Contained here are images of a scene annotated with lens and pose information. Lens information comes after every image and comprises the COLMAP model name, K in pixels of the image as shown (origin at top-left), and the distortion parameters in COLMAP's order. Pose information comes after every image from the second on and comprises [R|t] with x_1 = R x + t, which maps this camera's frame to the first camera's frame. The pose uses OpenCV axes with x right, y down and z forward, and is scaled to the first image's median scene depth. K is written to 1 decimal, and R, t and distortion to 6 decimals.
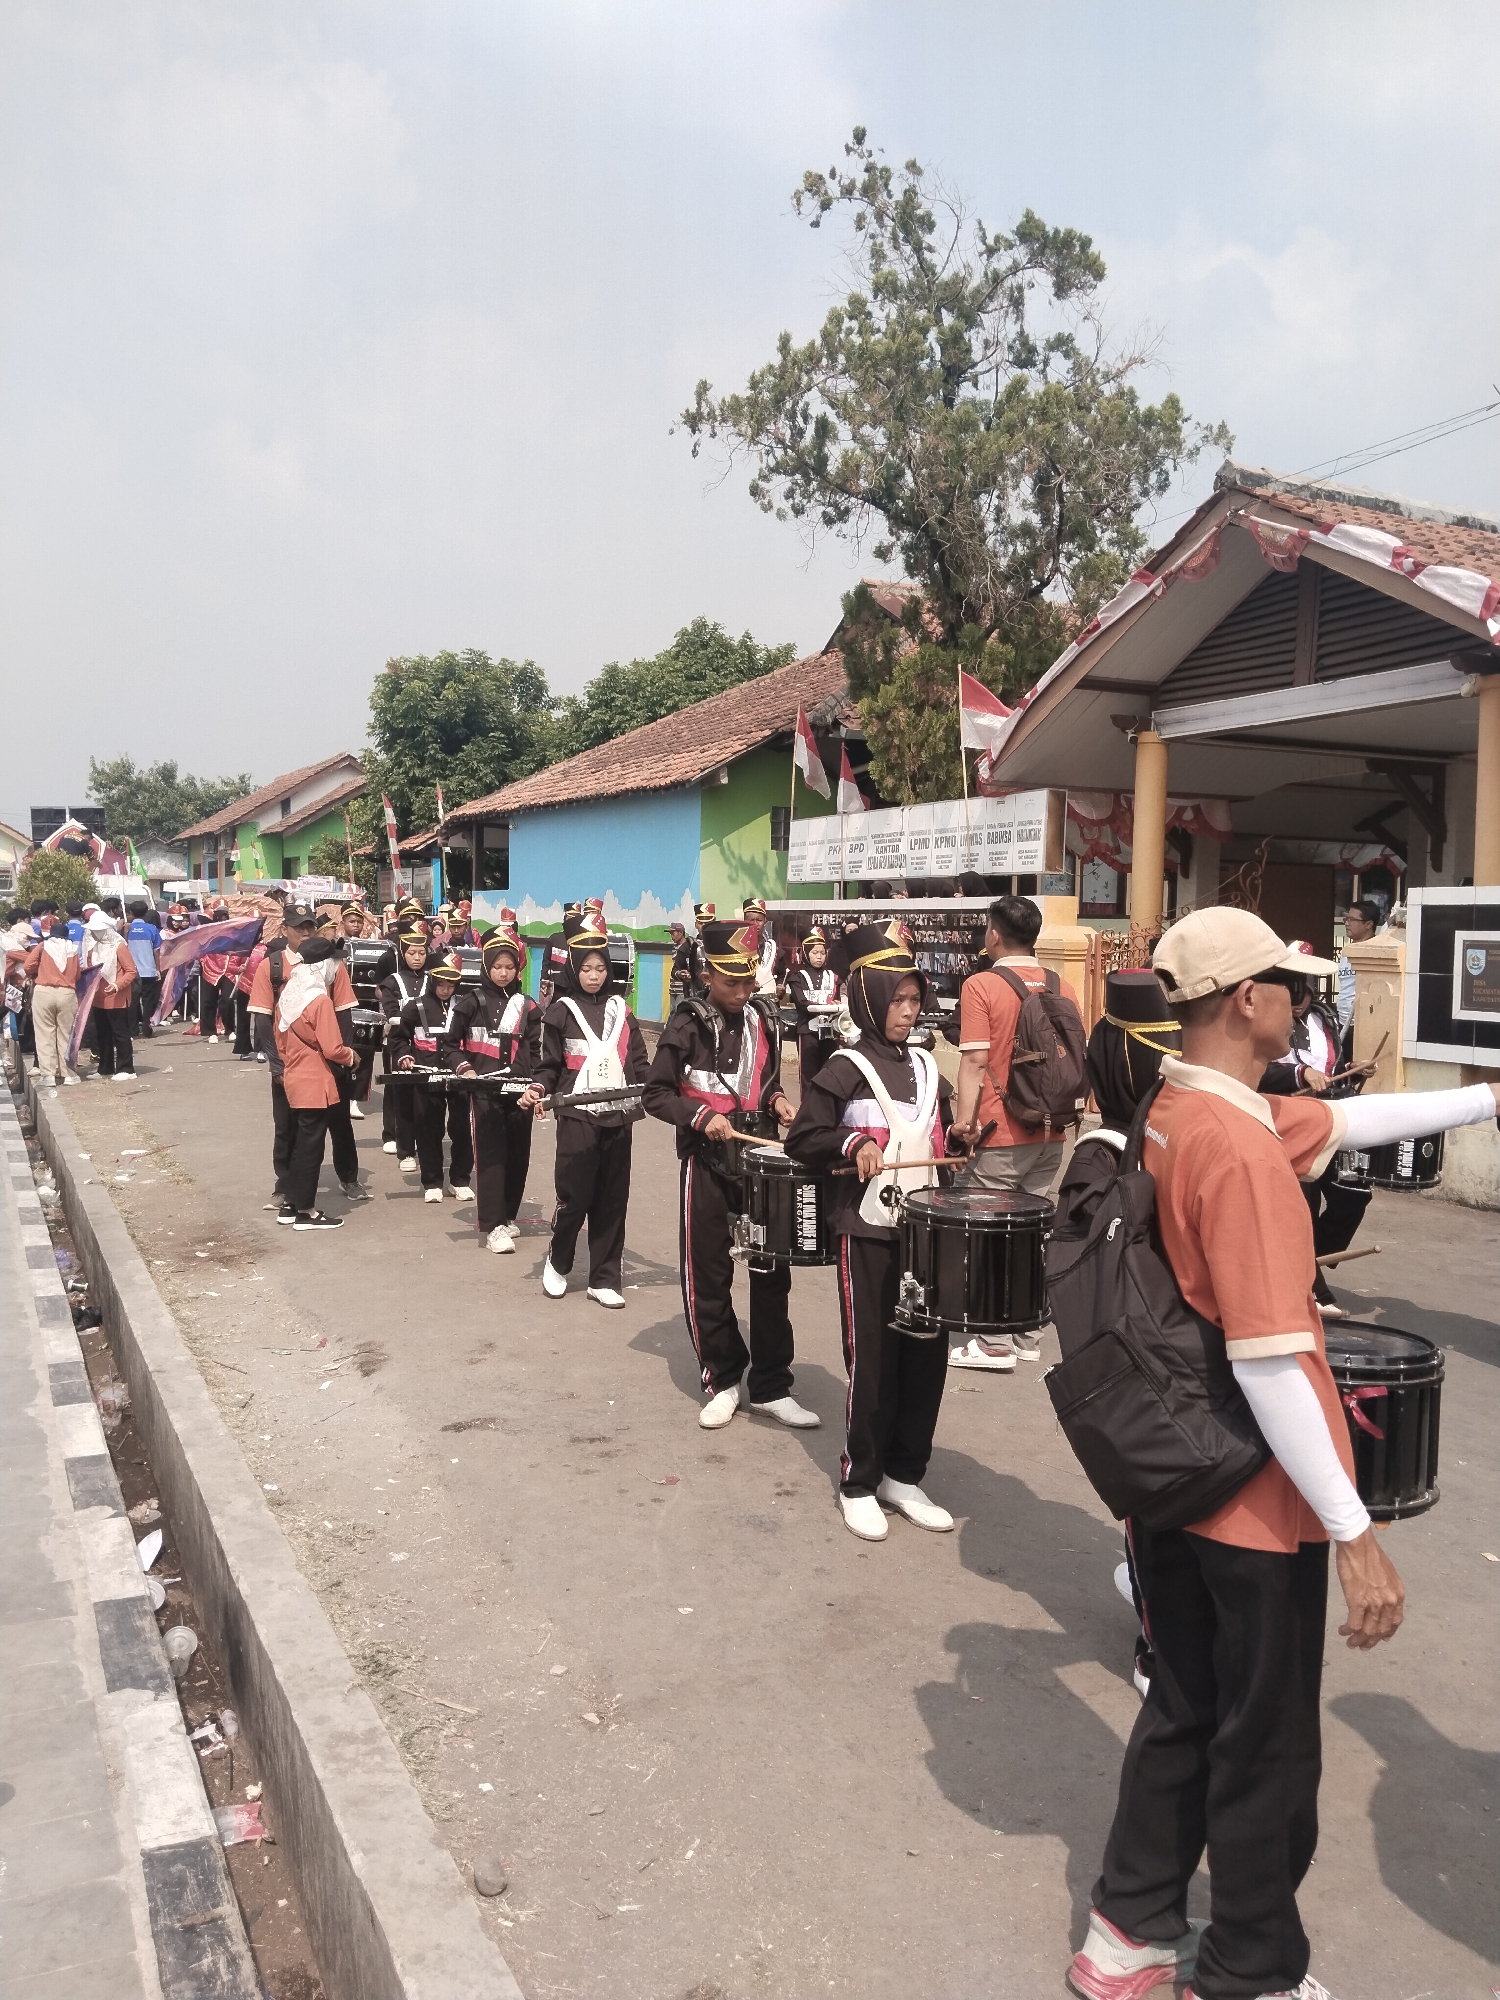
lens RADIAL K [[1579.9, 0, 750.0], [0, 1579.9, 1000.0], [0, 0, 1]] dist [0.105378, -0.210641]
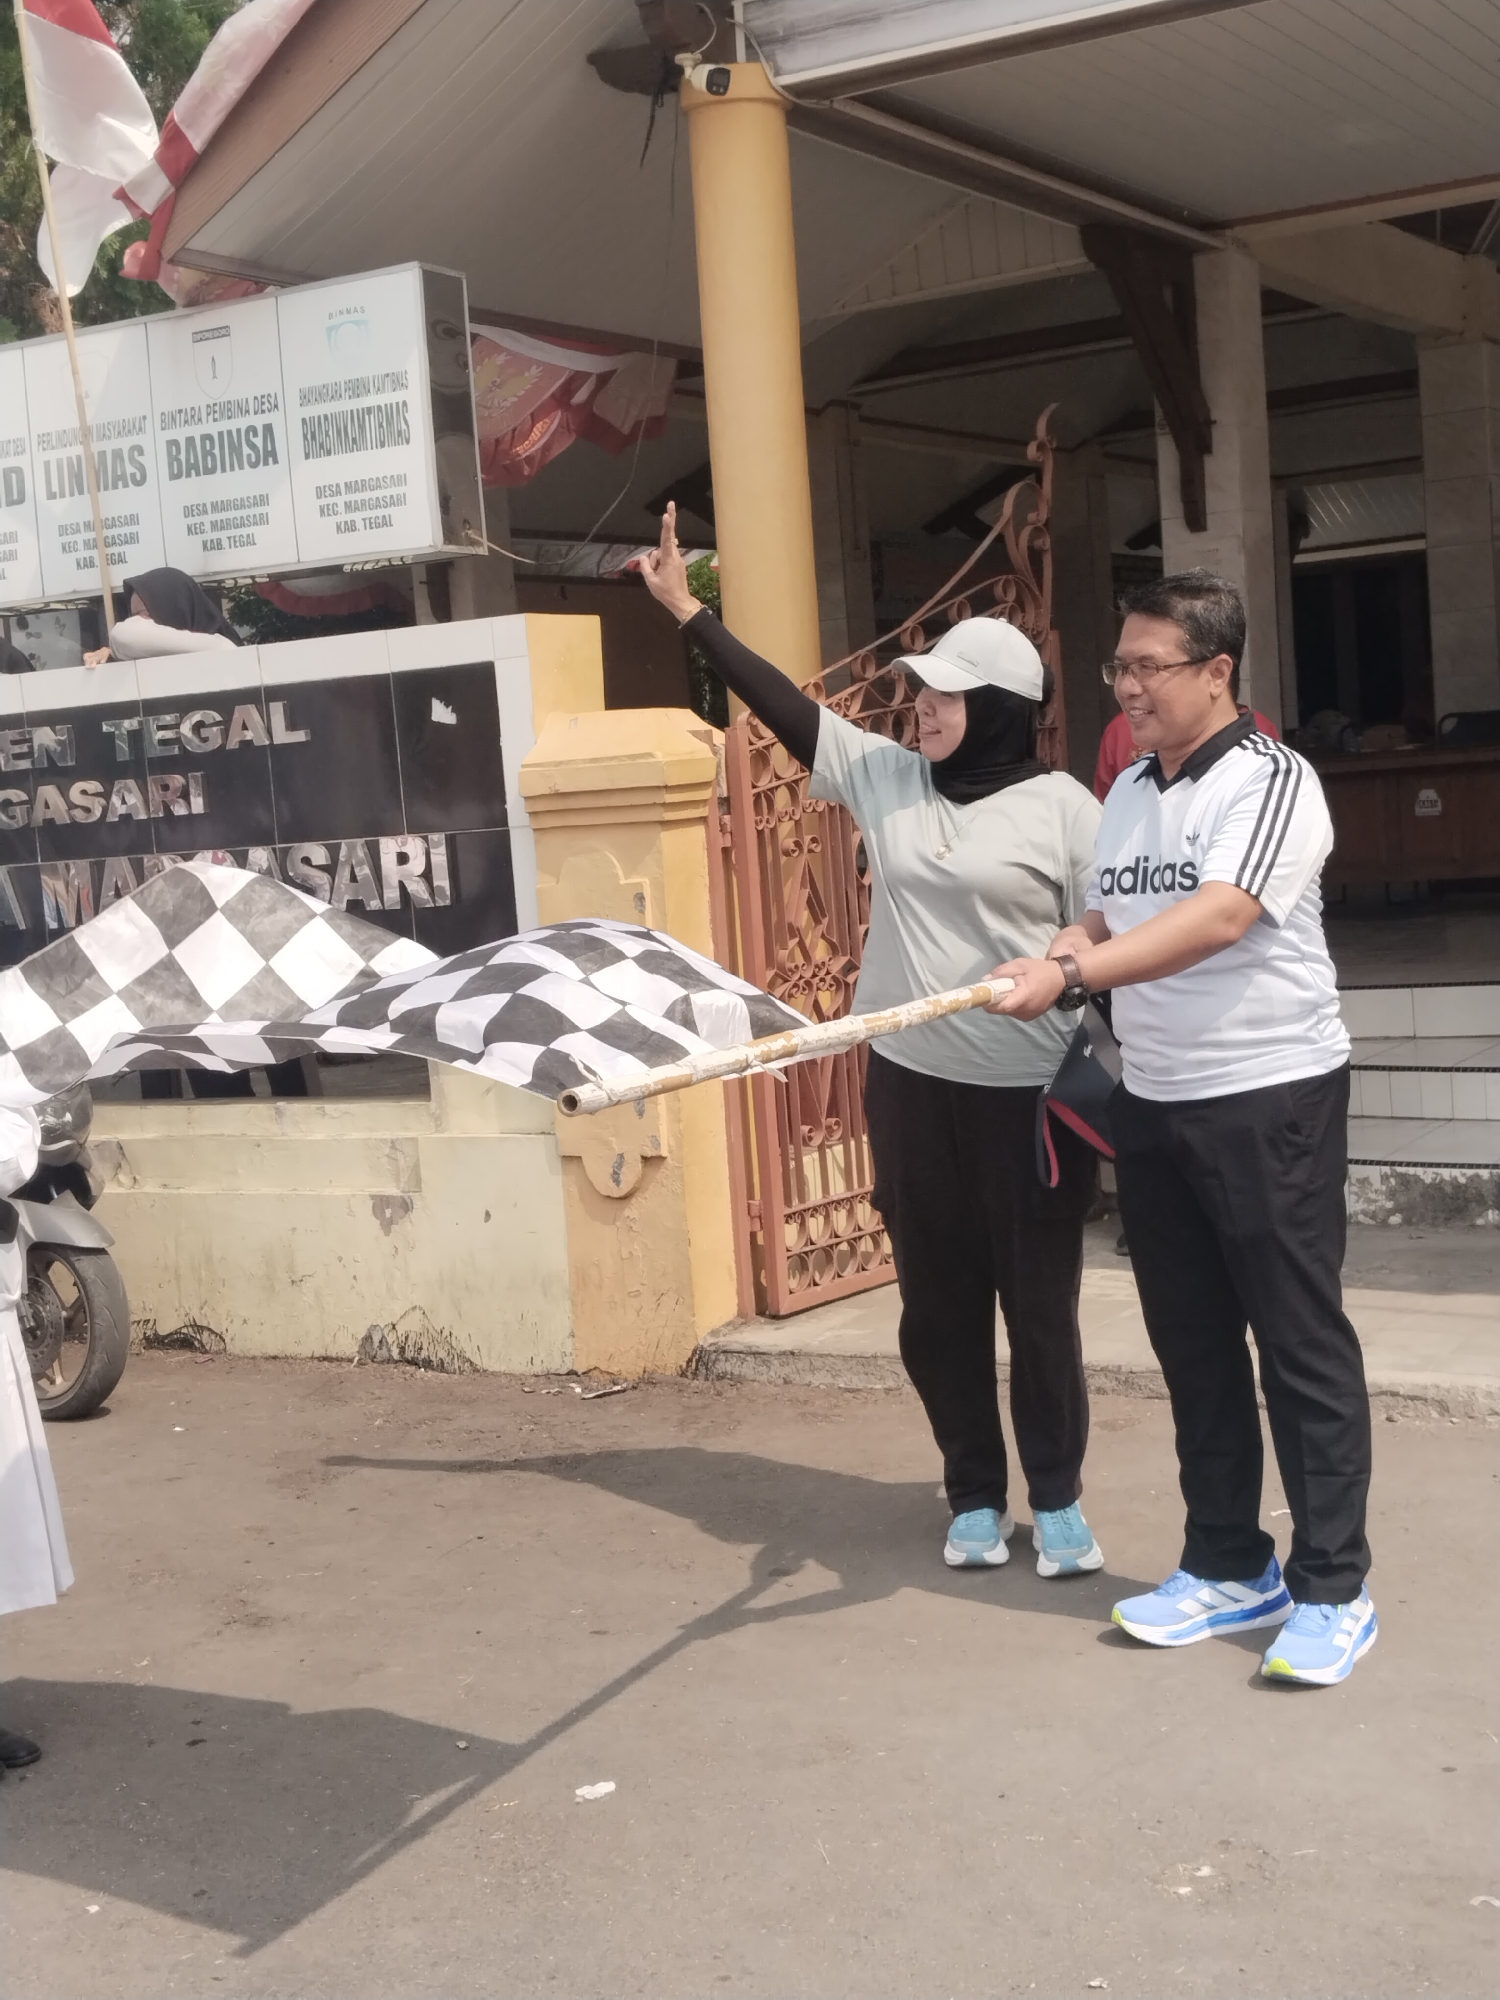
lens RADIAL K [[1579.9, 0, 750.0], [0, 1579.9, 1000.0], [0, 0, 1]] dist [0.105378, -0.210641]
pose [[0.692869, -0.219065, 0.686981, -0.007565], [0.141075, 0.975505, 0.168785, -0.037971], [-0.707128, -0.020030, 0.706802, 0.722641]]
